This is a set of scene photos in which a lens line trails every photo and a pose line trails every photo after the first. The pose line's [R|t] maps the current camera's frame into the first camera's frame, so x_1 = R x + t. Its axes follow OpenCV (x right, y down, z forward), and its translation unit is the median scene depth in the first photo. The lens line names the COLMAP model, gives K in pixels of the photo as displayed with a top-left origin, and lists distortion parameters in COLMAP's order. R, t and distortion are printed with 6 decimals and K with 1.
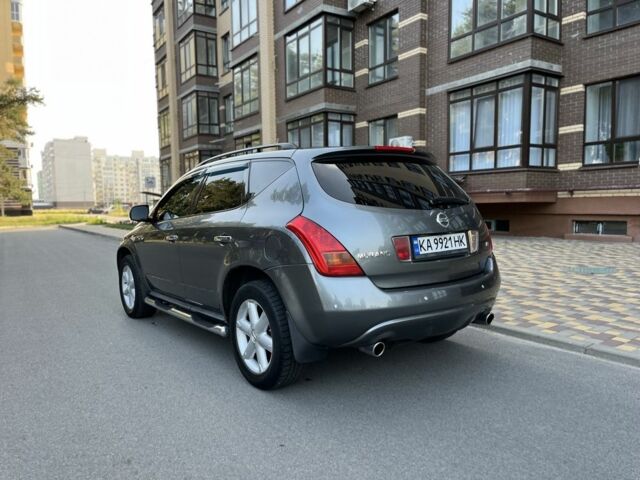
lens RADIAL K [[488.9, 0, 316.2], [0, 488.9, 241.1], [0, 0, 1]] dist [0.093230, -0.125332]
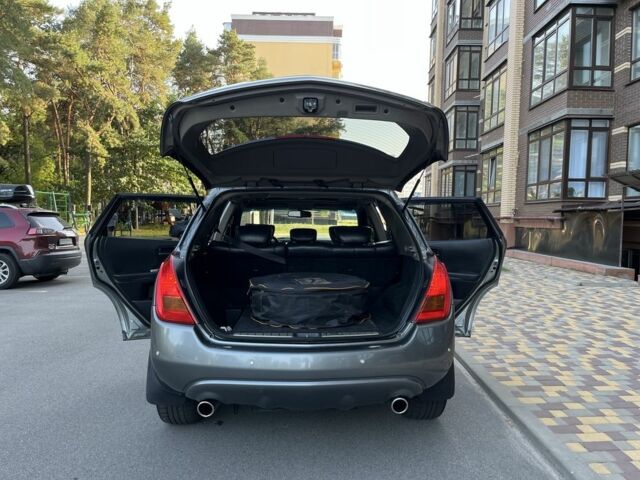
lens RADIAL K [[485.5, 0, 319.5], [0, 485.5, 240.7], [0, 0, 1]] dist [0.088708, -0.117736]
pose [[0.828933, 0.059460, -0.556179, 0.146617], [-0.073473, 0.997293, -0.002885, -0.019041], [0.554502, 0.043255, 0.831058, 0.065506]]
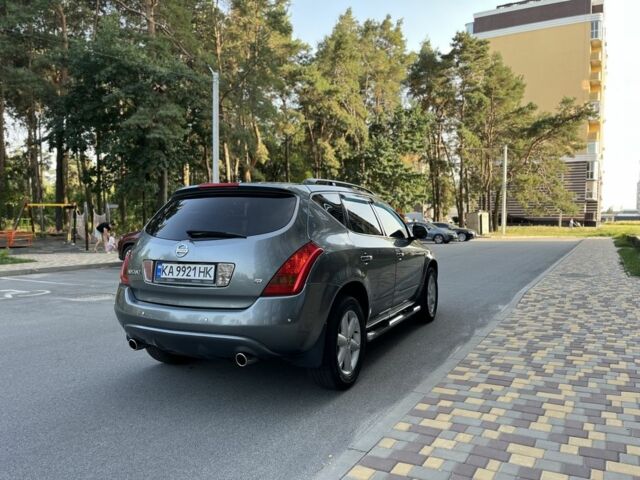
lens RADIAL K [[486.3, 0, 321.1], [0, 486.3, 240.6], [0, 0, 1]] dist [0.083005, -0.109678]
pose [[0.451849, 0.059756, -0.890091, 0.278899], [-0.078031, 0.996577, 0.027293, -0.024202], [0.888675, 0.057123, 0.454966, 0.156059]]
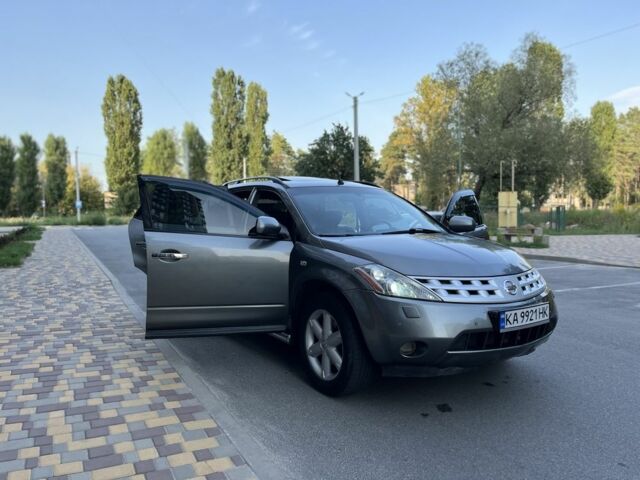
lens RADIAL K [[485.5, 0, 319.5], [0, 485.5, 240.7], [0, 0, 1]] dist [0.088708, -0.117736]
pose [[-0.995496, 0.026661, 0.090974, -0.063685], [0.037984, 0.991416, 0.125103, -0.049452], [-0.086858, 0.127995, -0.987964, 0.643812]]
